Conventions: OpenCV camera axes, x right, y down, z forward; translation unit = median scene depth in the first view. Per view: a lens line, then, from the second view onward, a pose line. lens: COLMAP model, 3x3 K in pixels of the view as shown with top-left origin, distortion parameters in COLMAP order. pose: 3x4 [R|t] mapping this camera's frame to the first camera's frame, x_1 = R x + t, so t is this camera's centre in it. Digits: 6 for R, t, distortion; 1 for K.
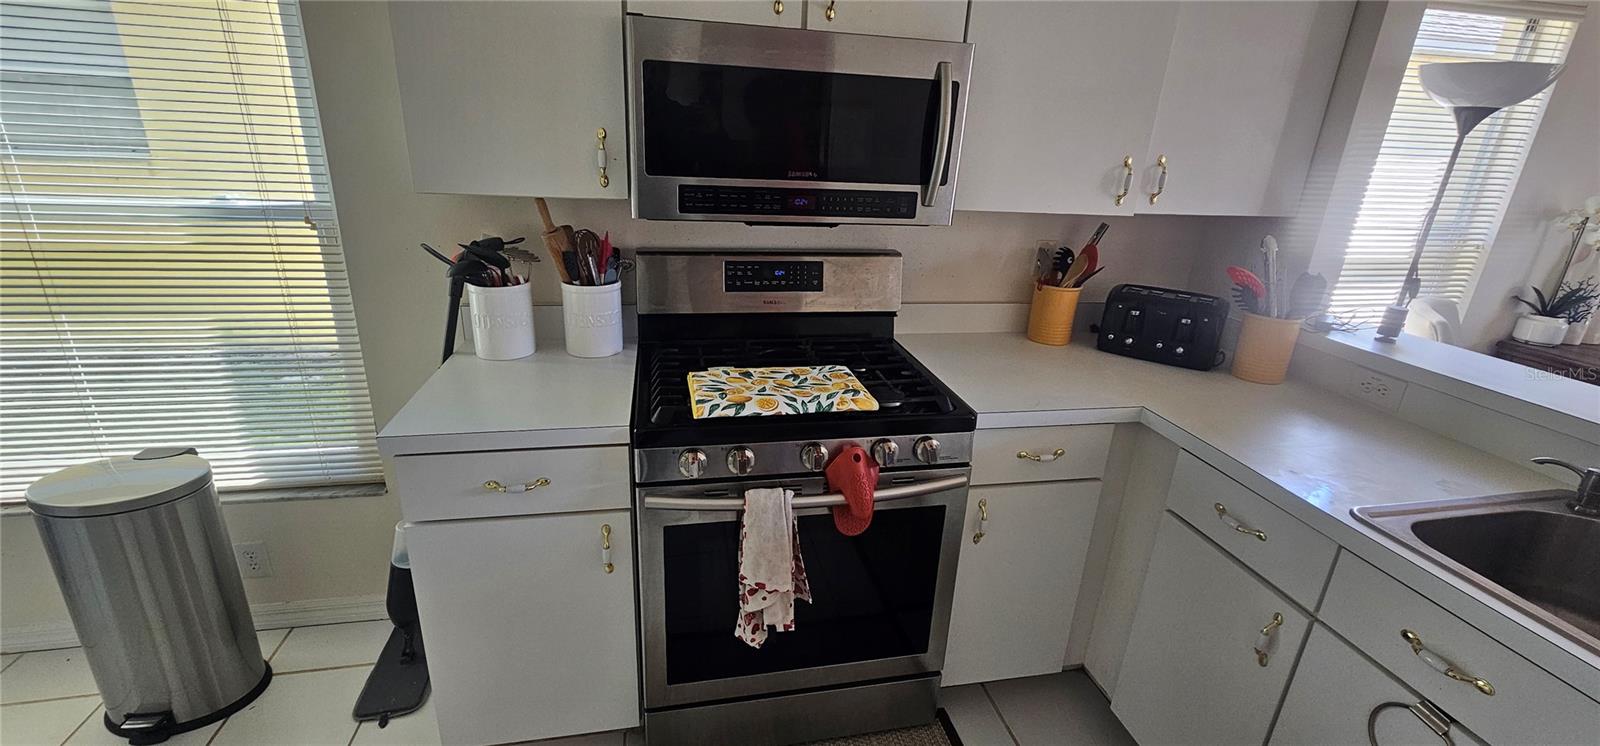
lens RADIAL K [[664.7, 0, 797.9], [0, 664.7, 368.9], [0, 0, 1]] dist [-0.002667, -0.000421]
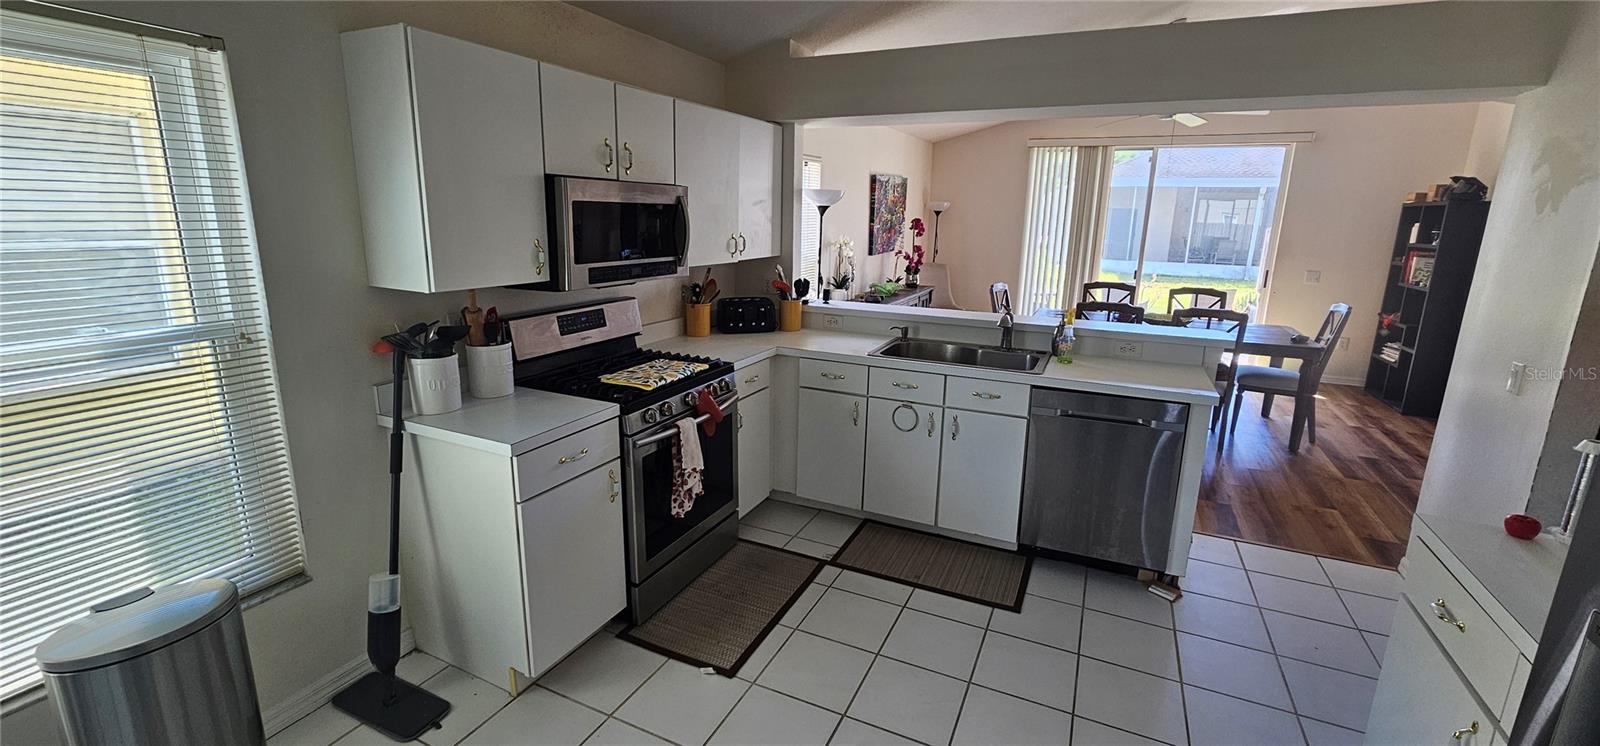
lens RADIAL K [[664.7, 0, 797.5], [0, 664.7, 368.5], [0, 0, 1]] dist [-0.002667, -0.000421]
pose [[0.601296, -0.217918, 0.768736, -1.052355], [0.277947, 0.959051, 0.054461, 0.024551], [-0.749125, 0.180921, 0.637244, -0.394311]]
